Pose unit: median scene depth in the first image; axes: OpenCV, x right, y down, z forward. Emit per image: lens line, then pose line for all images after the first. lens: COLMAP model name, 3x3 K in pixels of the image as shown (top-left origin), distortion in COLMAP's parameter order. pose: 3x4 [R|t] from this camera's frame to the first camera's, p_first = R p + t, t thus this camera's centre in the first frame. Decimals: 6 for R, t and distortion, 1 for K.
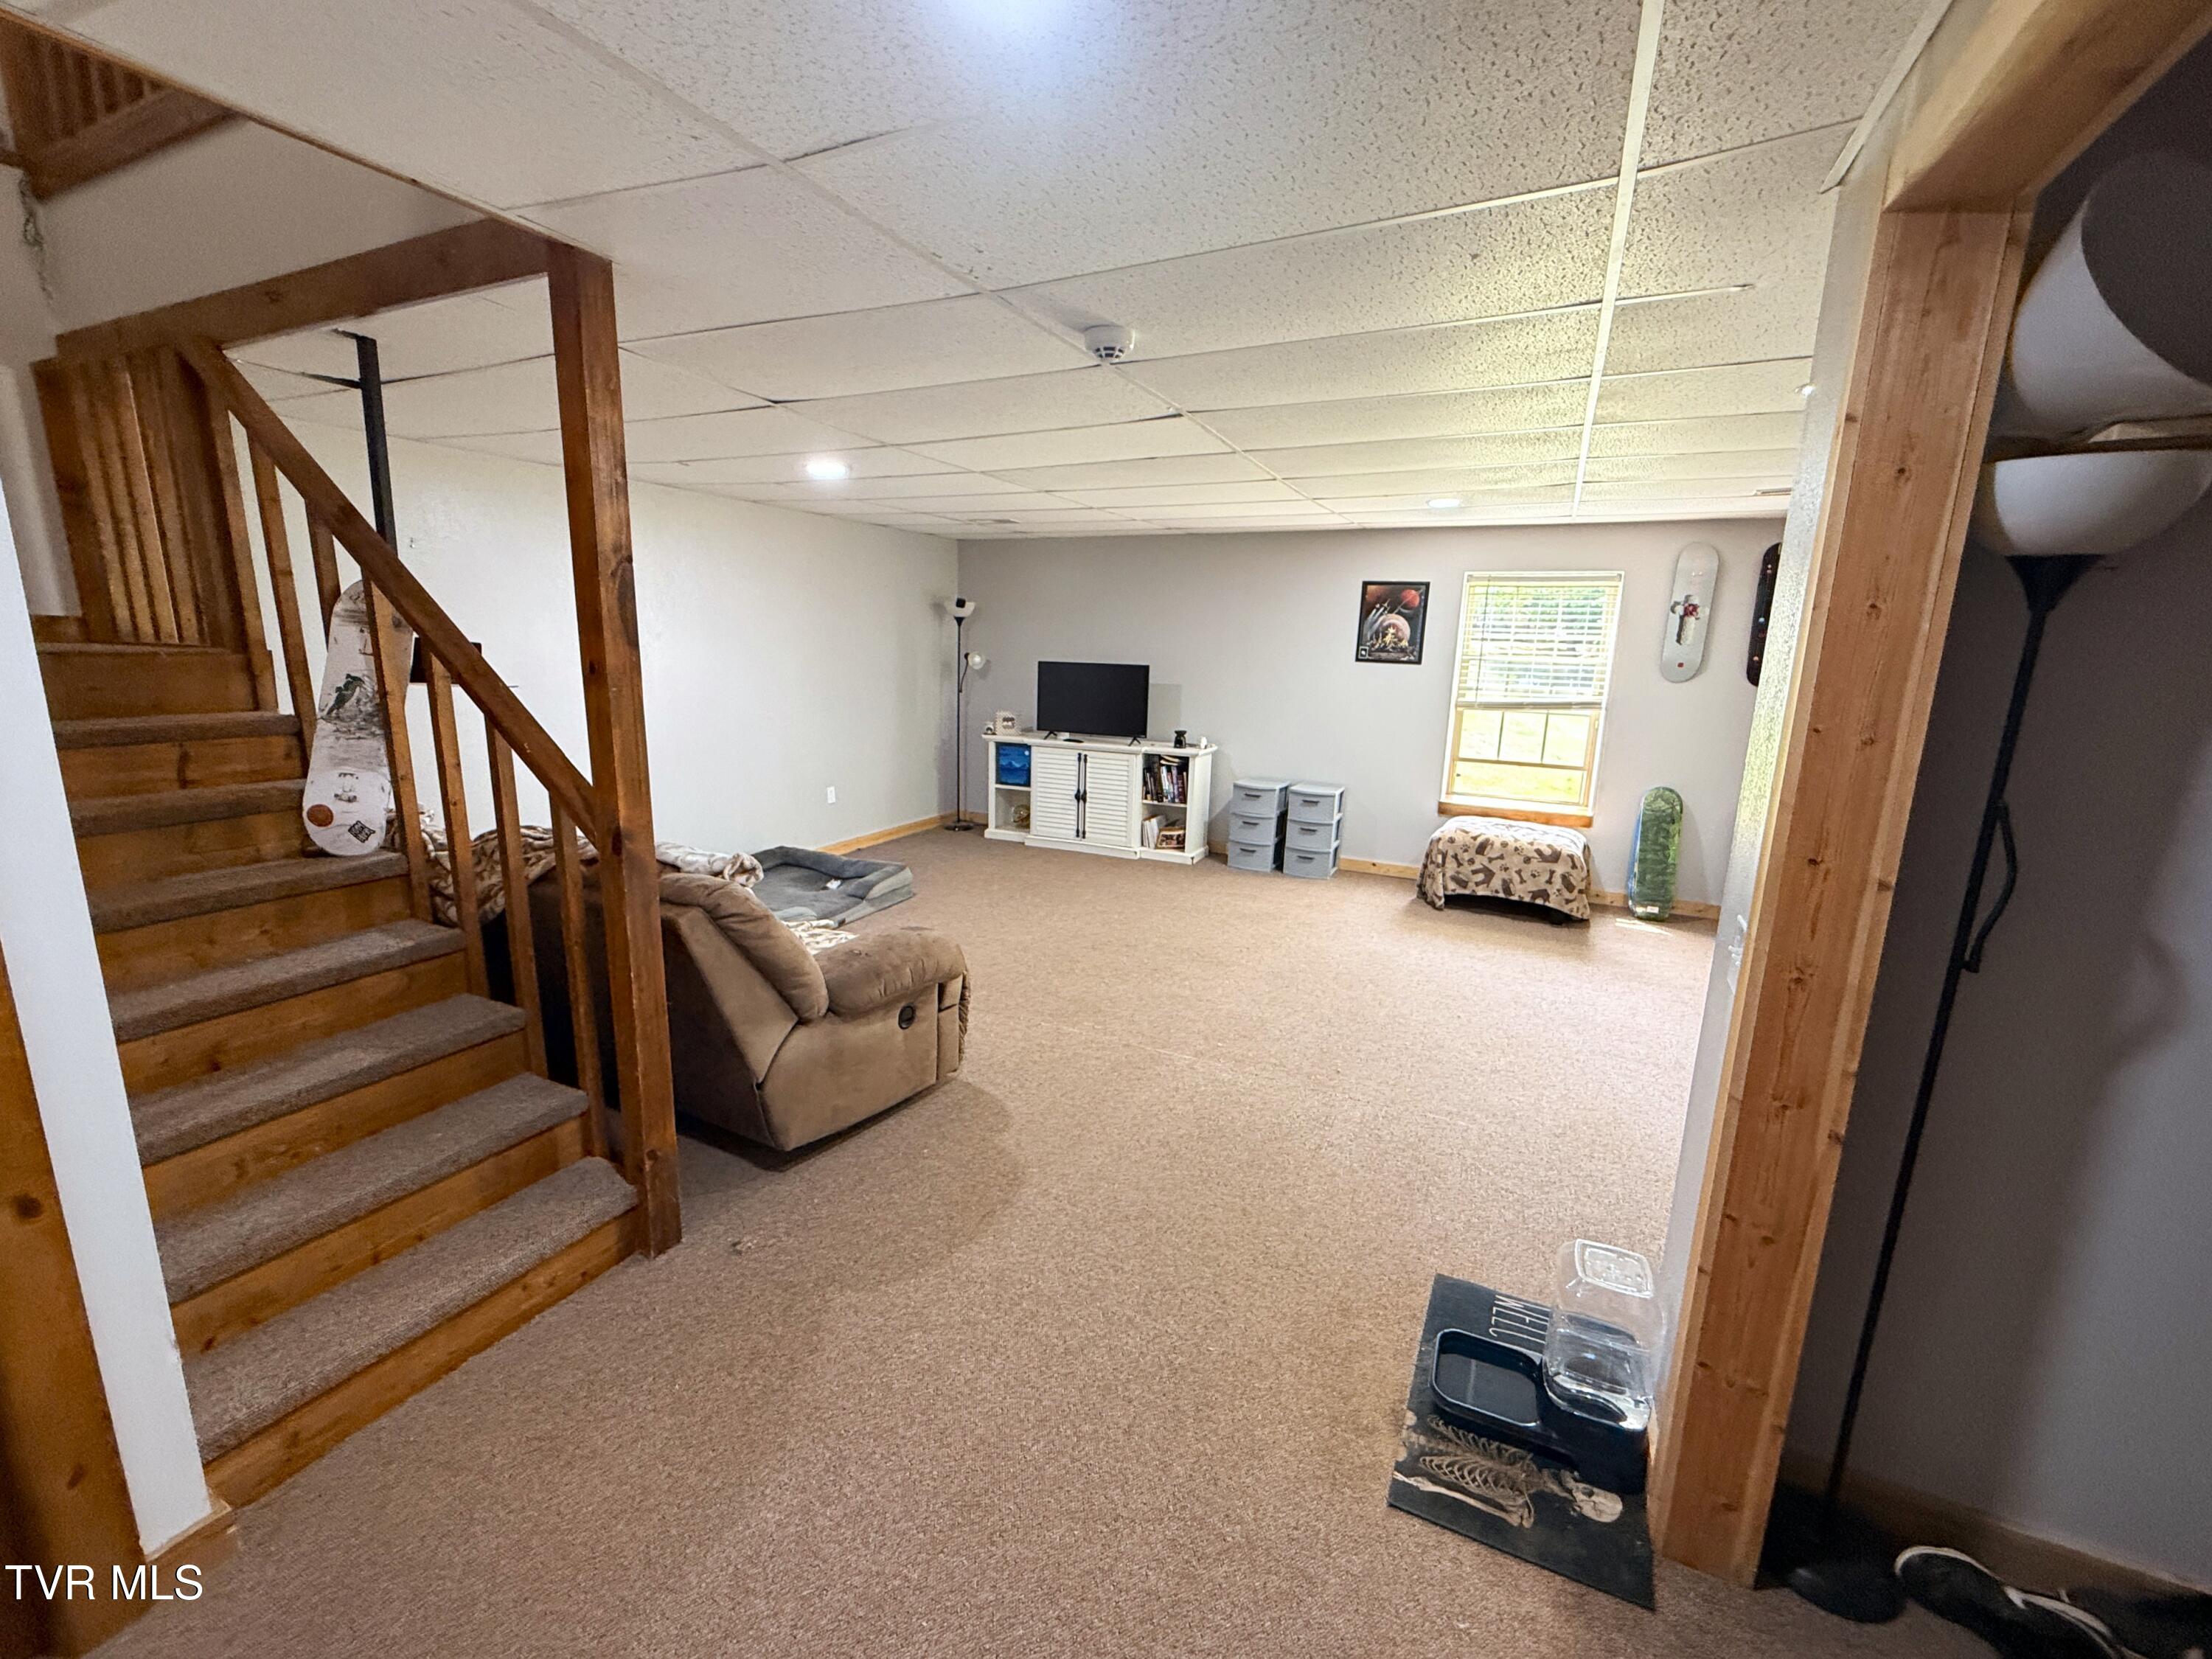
lens RADIAL K [[894.2, 0, 1090.8], [0, 894.2, 828.4], [0, 0, 1]] dist [-0.000454, -0.000260]
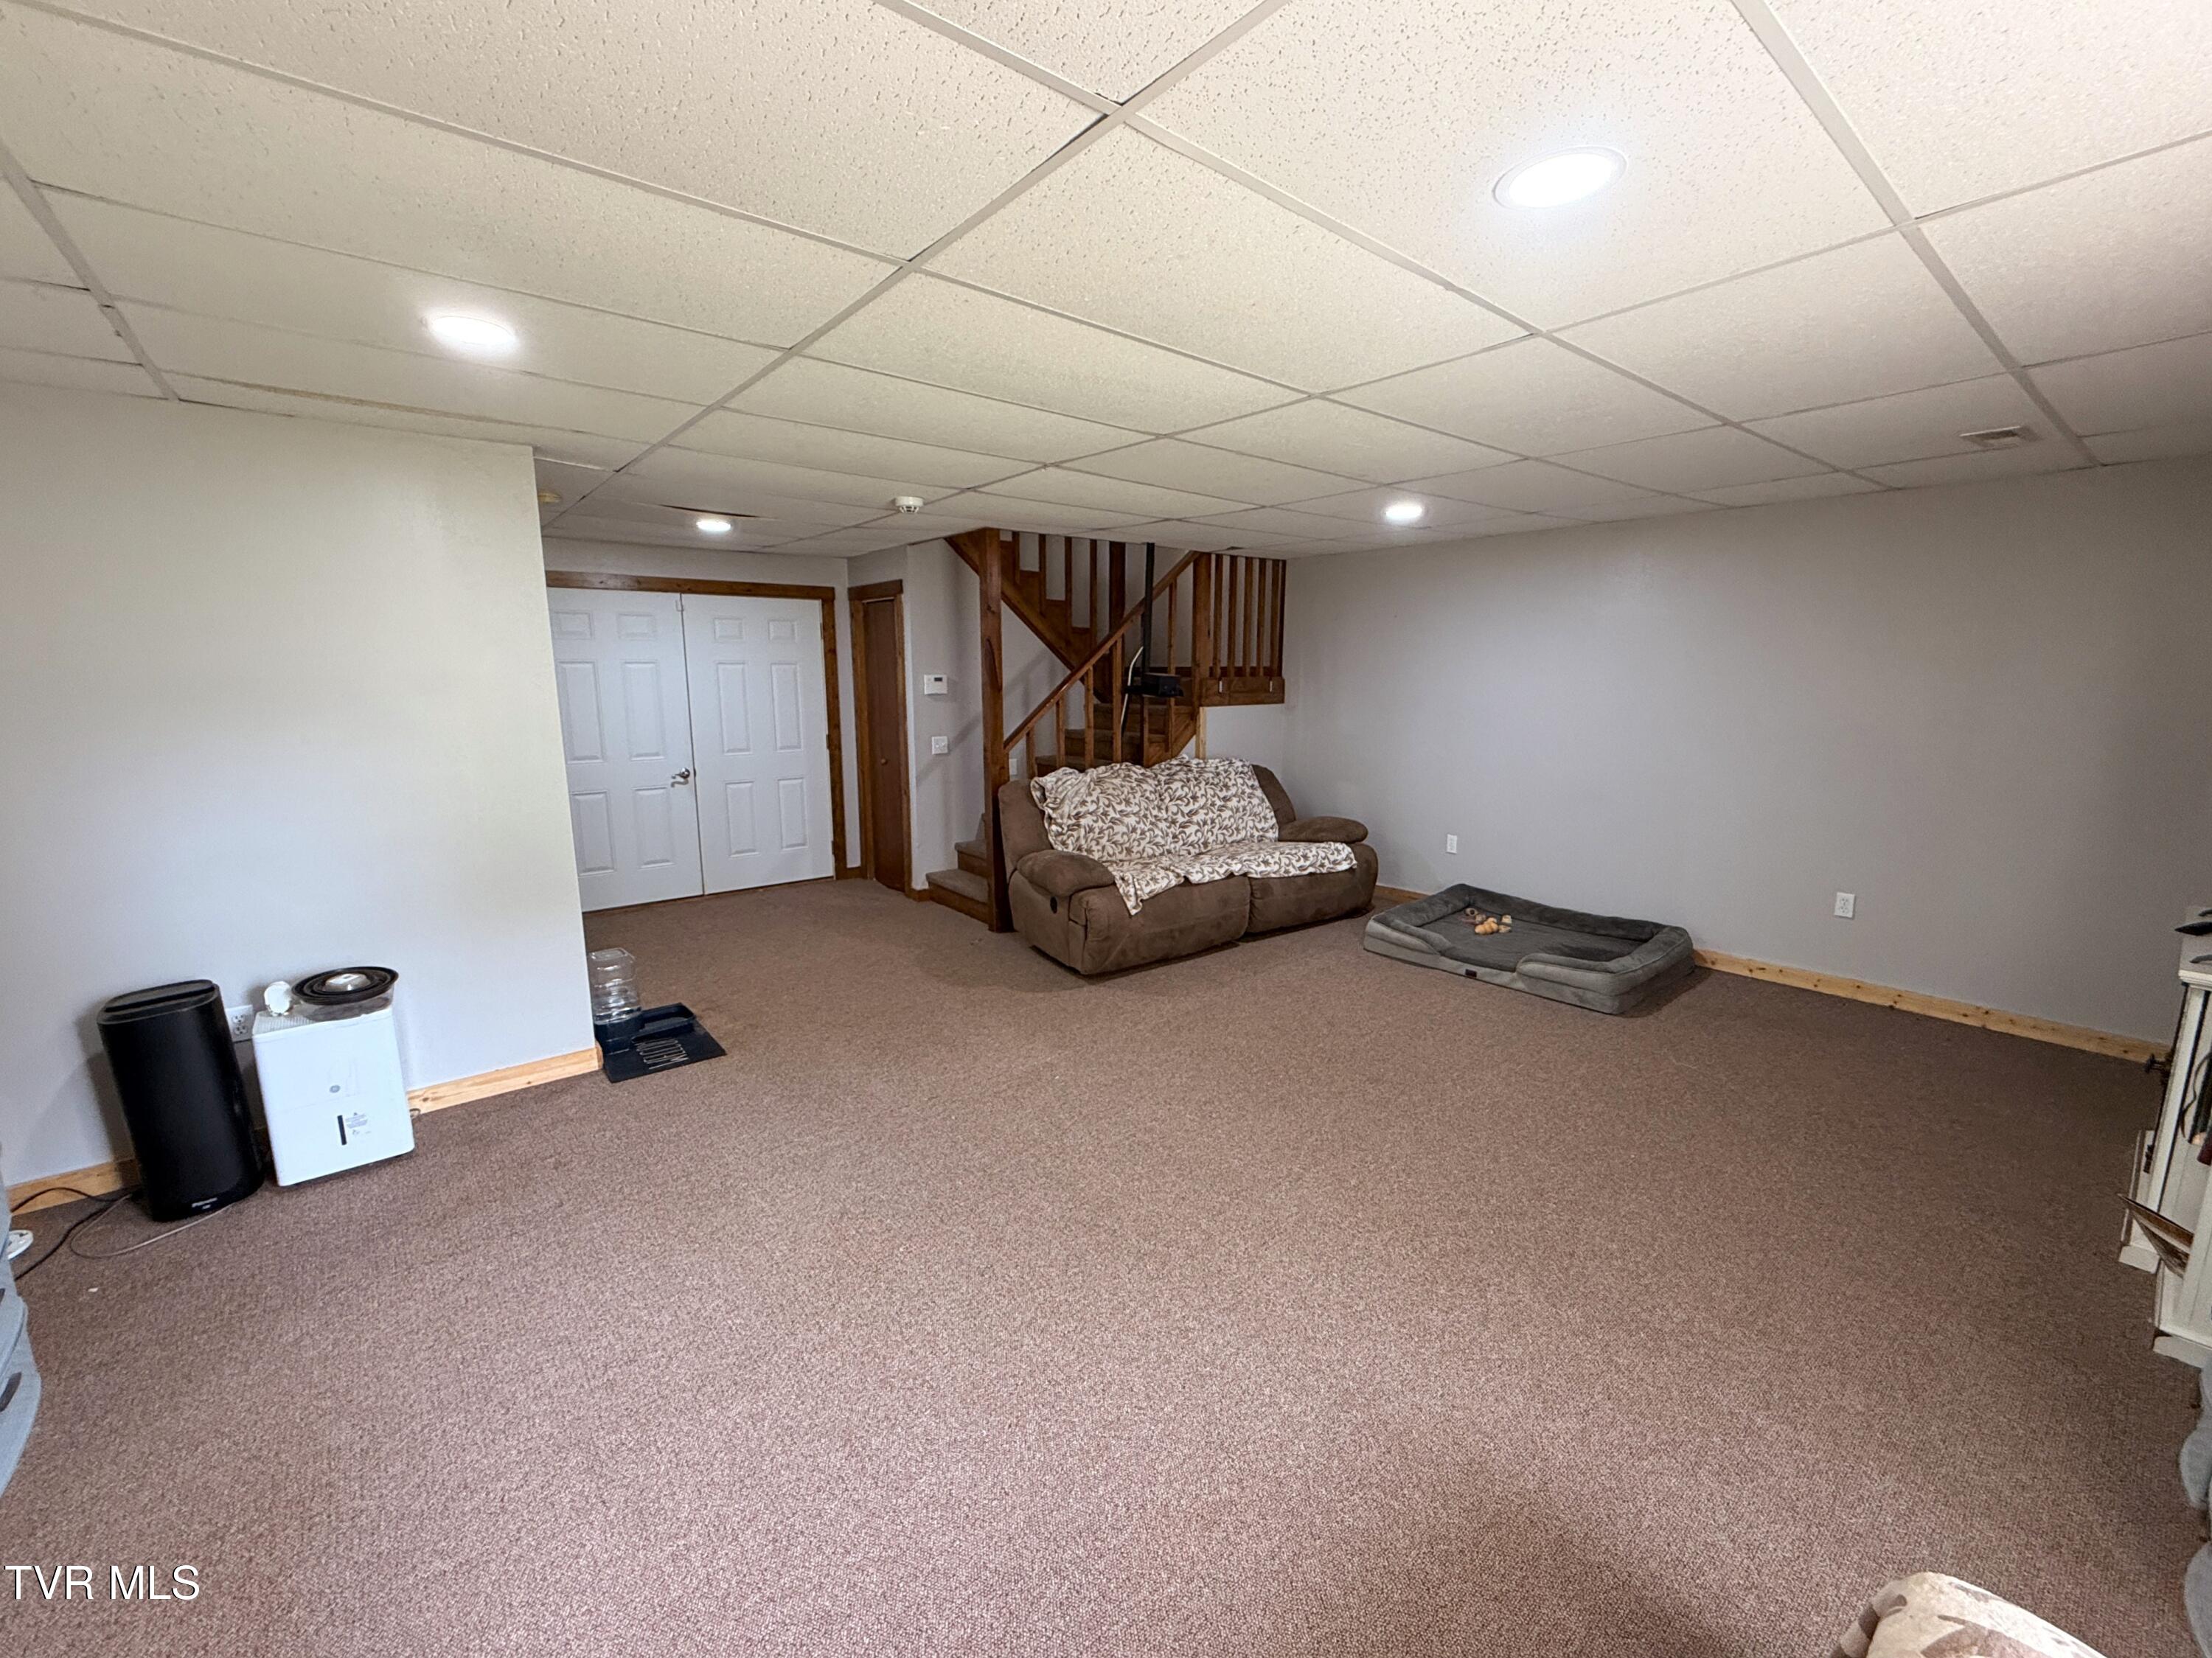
lens RADIAL K [[894.1, 0, 1090.8], [0, 894.1, 827.9], [0, 0, 1]] dist [-0.000454, -0.000260]
pose [[-0.412960, 0.134785, -0.900720, 0.861101], [-0.198444, 0.951909, 0.233427, -0.218709], [0.888867, 0.275139, -0.366353, 1.178935]]
